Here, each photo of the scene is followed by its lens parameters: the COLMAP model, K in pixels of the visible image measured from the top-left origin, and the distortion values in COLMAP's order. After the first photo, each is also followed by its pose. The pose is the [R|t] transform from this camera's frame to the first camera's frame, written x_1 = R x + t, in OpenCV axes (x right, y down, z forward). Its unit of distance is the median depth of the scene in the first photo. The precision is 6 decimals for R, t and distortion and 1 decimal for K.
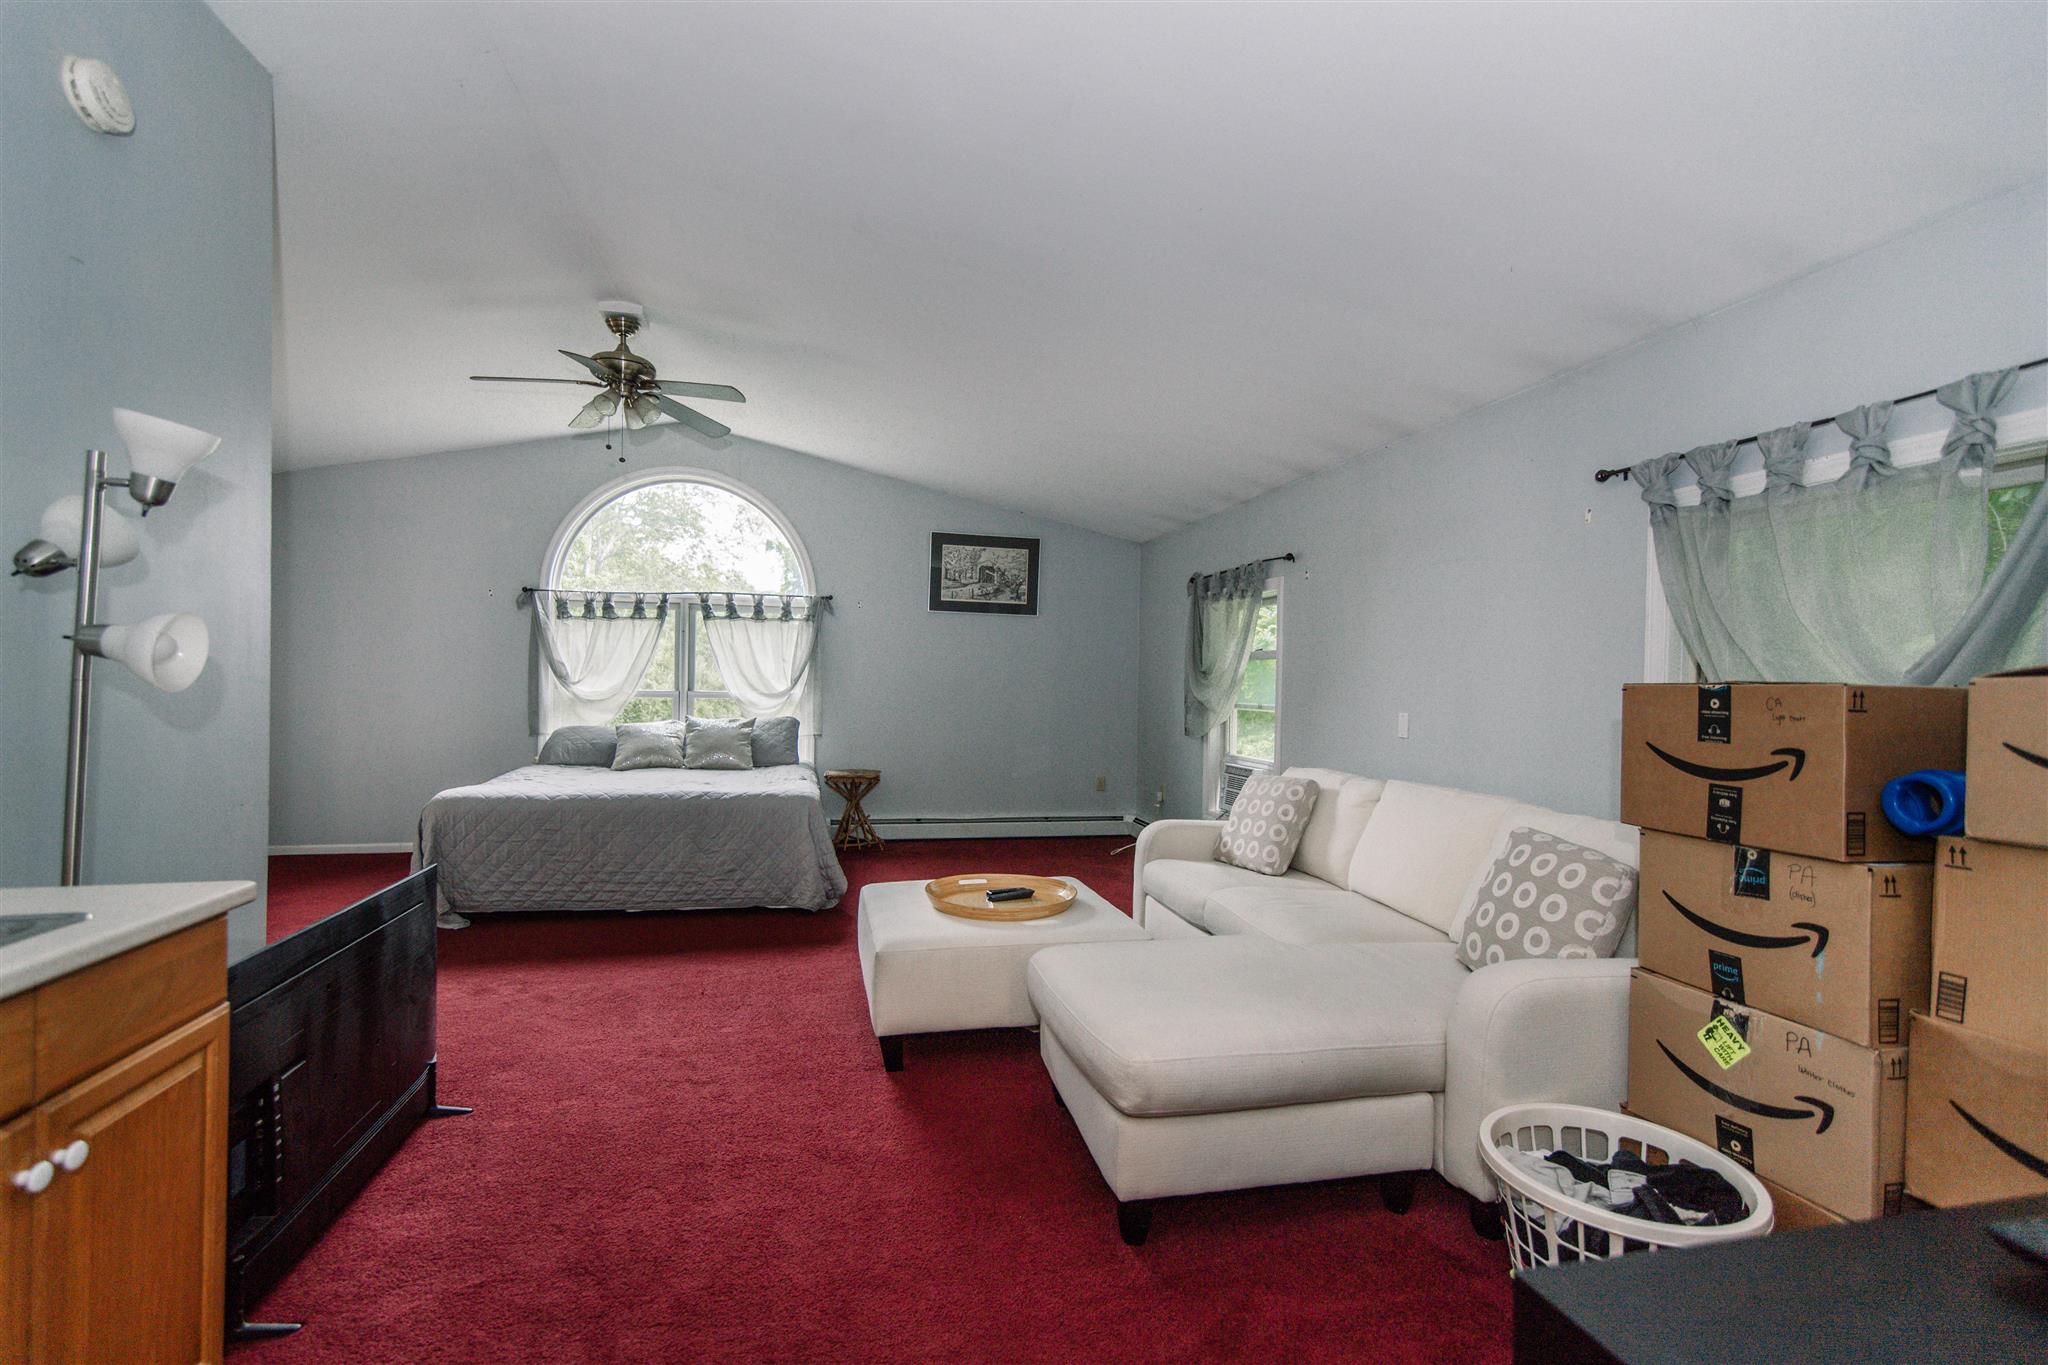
lens RADIAL K [[916.8, 0, 1022.5], [0, 916.8, 684.3], [0, 0, 1]] dist [0.014275, -0.001976]
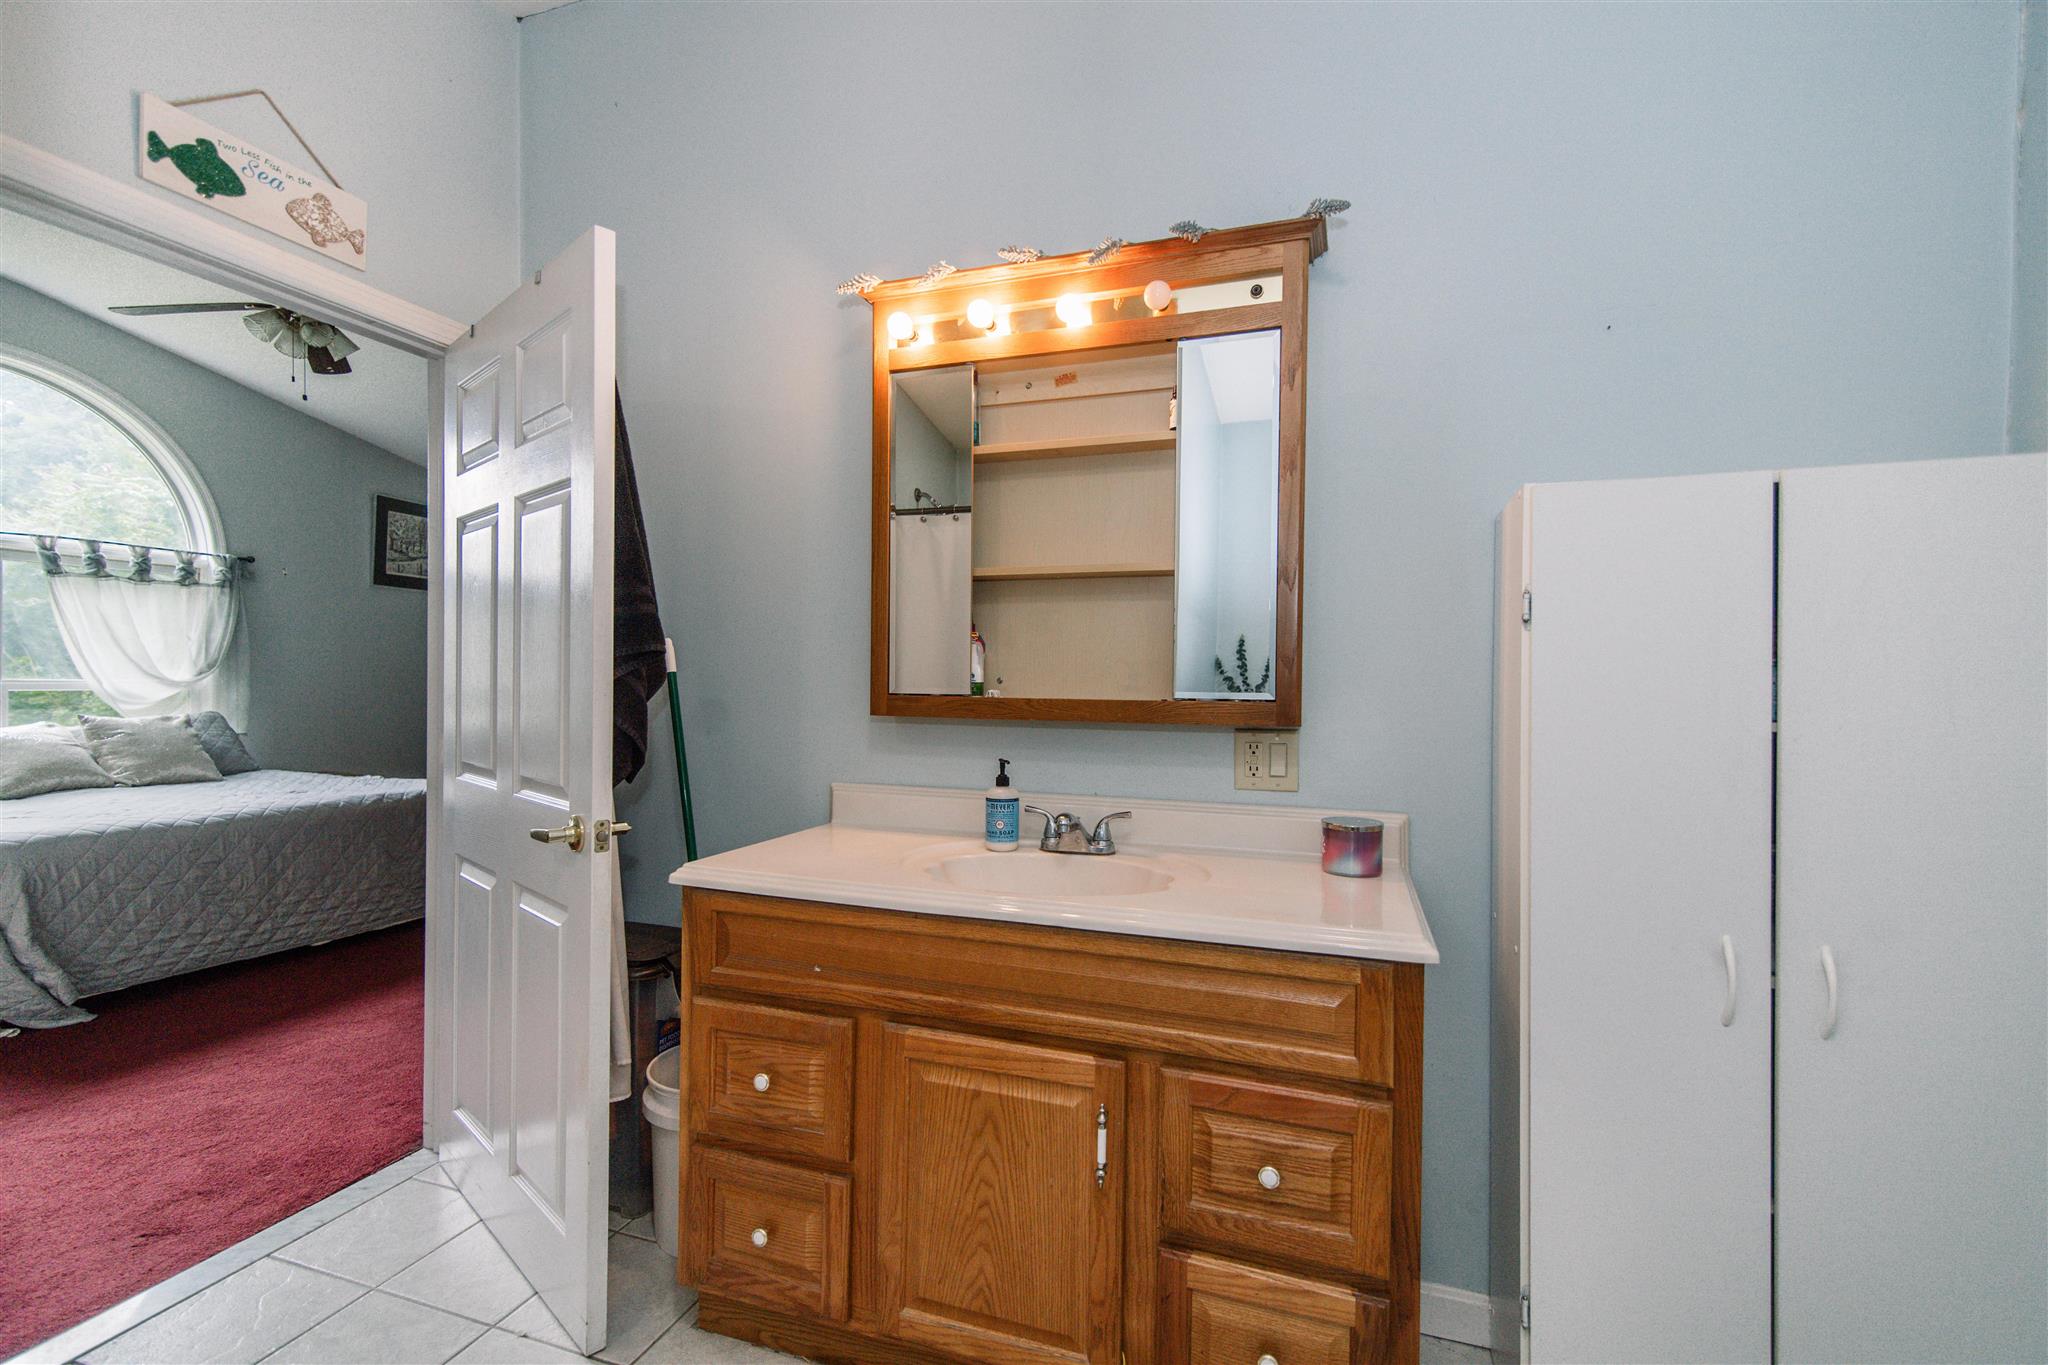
lens RADIAL K [[916.8, 0, 1024.8], [0, 916.8, 682.9], [0, 0, 1]] dist [0.014275, -0.001976]
pose [[0.520358, -0.015611, 0.853806, -0.559716], [-0.000046, 0.999832, 0.018309, -0.003407], [-0.853948, -0.009566, 0.520270, 0.016458]]
